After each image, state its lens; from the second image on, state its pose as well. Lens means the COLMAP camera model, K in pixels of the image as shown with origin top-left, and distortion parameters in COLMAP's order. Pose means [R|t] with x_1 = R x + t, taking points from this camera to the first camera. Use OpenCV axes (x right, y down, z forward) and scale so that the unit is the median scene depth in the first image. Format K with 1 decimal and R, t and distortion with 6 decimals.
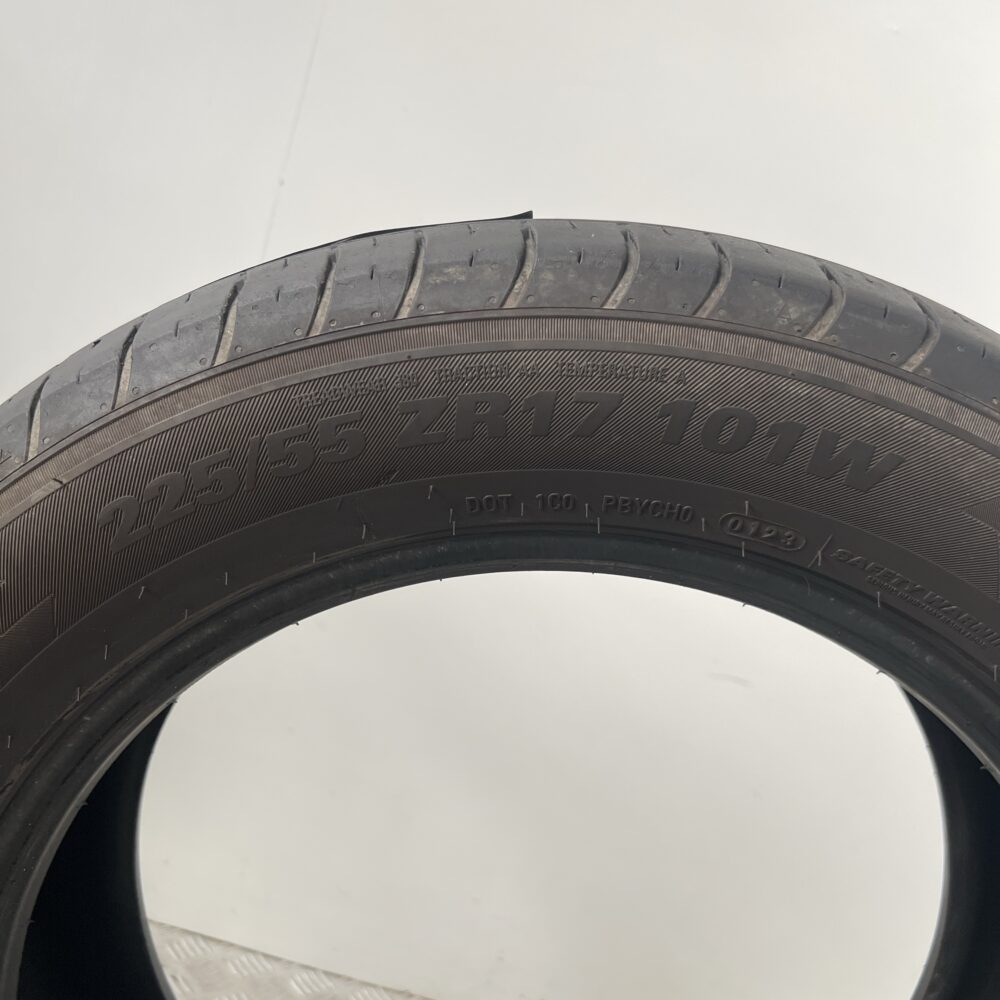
lens RADIAL K [[1006.9, 0, 502.0], [0, 1006.9, 501.2], [0, 0, 1]] dist [0.025212, 0.000000]
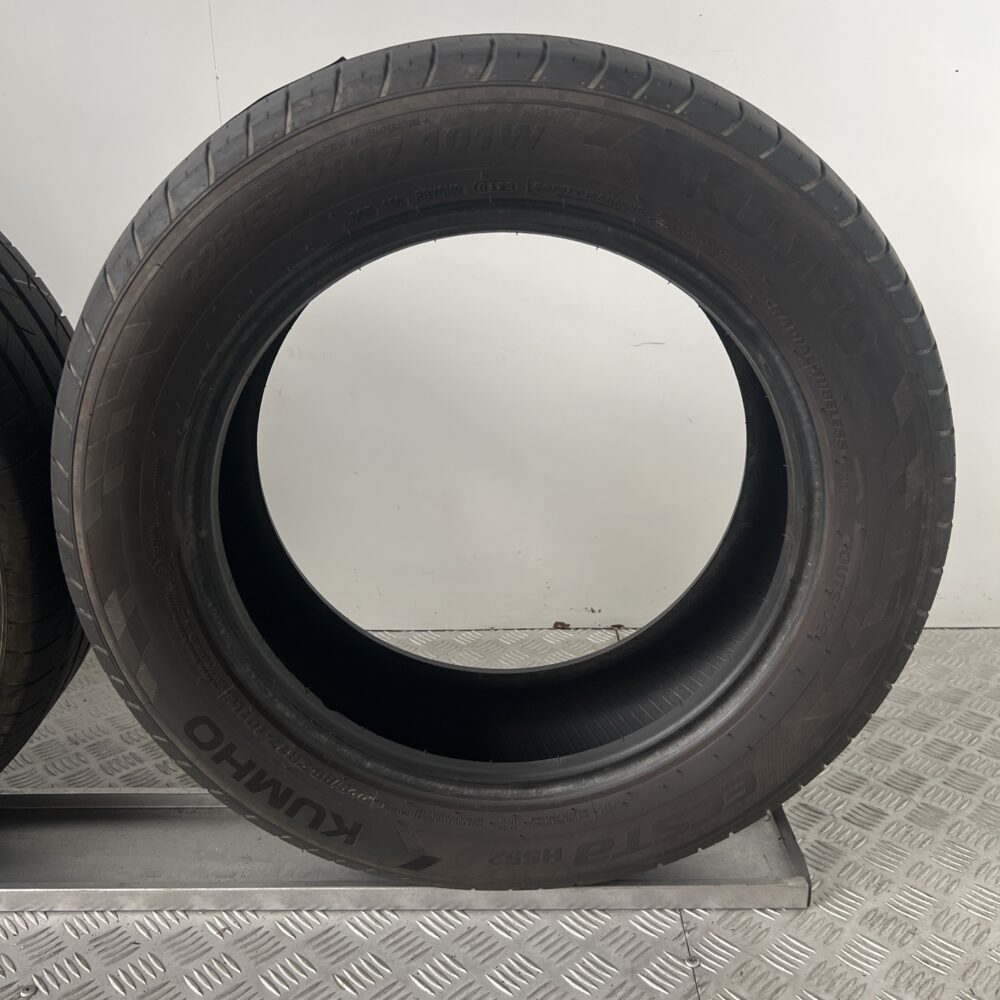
lens RADIAL K [[1006.9, 0, 494.2], [0, 1006.9, 494.8], [0, 0, 1]] dist [0.025212, 0.000000]
pose [[0.956513, -0.278488, -0.086755, 0.268633], [0.288733, 0.946205, 0.146044, 0.325991], [0.041416, -0.164742, 0.985467, -1.097148]]
